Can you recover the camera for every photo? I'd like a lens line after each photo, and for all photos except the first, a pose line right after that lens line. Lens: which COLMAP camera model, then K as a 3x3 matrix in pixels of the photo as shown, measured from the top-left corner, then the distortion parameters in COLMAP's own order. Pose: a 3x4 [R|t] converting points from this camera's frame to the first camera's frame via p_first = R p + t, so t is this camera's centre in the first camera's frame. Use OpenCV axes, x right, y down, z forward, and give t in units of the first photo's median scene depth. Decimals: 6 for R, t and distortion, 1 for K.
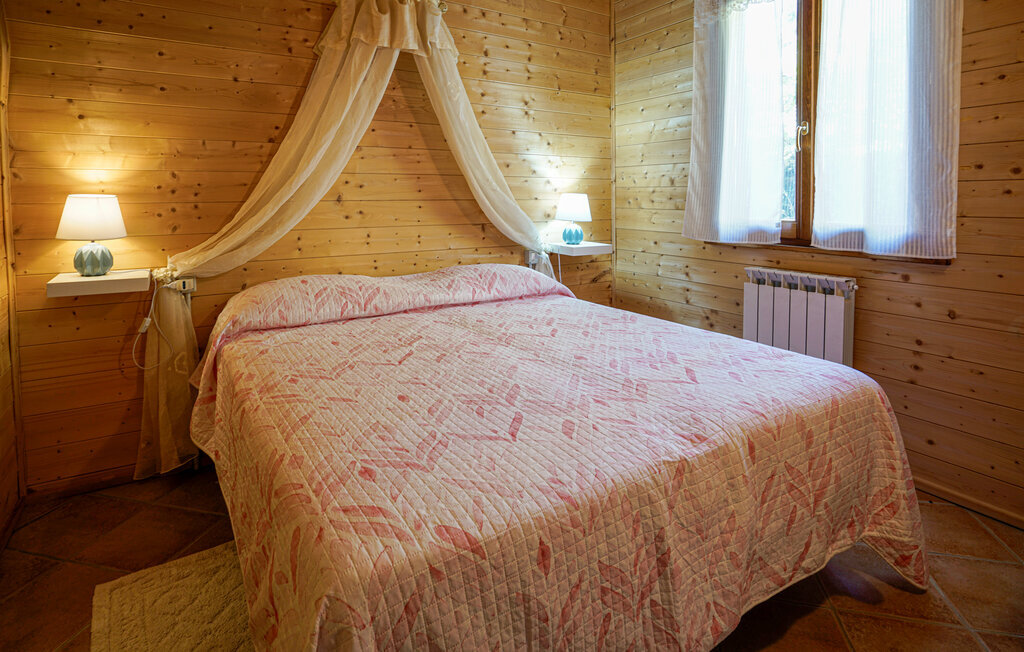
lens RADIAL K [[529.6, 0, 512.0], [0, 529.6, 326.0], [0, 0, 1]] dist [-0.046019, 0.023538]
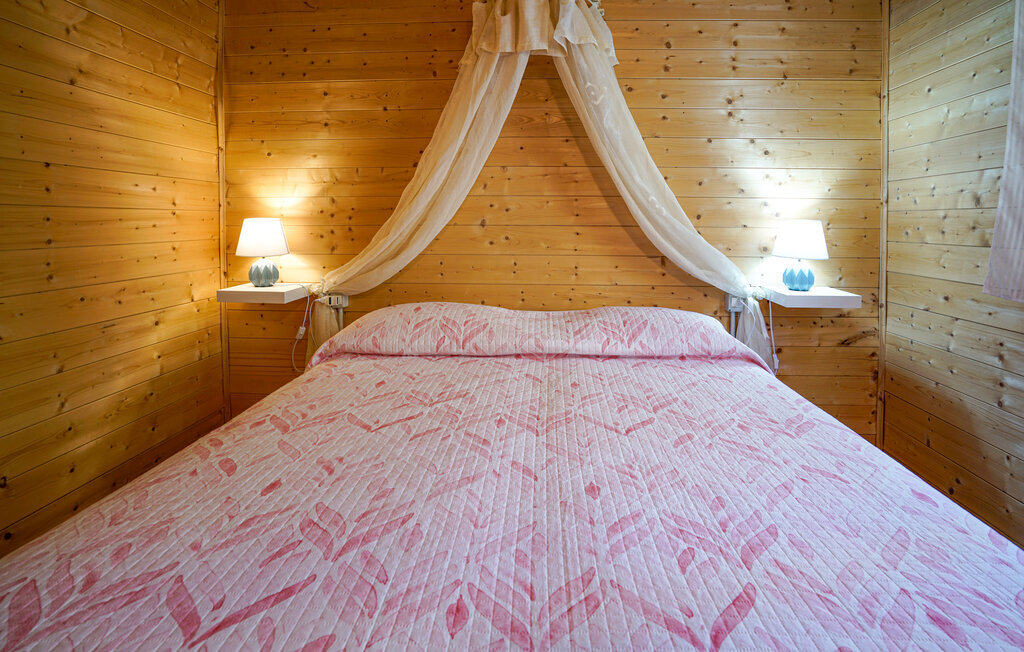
lens RADIAL K [[508.2, 0, 513.4], [0, 508.2, 305.0], [0, 0, 1]] dist [-0.063315, 0.031125]
pose [[0.818653, 0.095381, -0.566312, 0.227412], [-0.139964, 0.989514, -0.035671, -0.071625], [0.556971, 0.108465, 0.823419, 0.295365]]
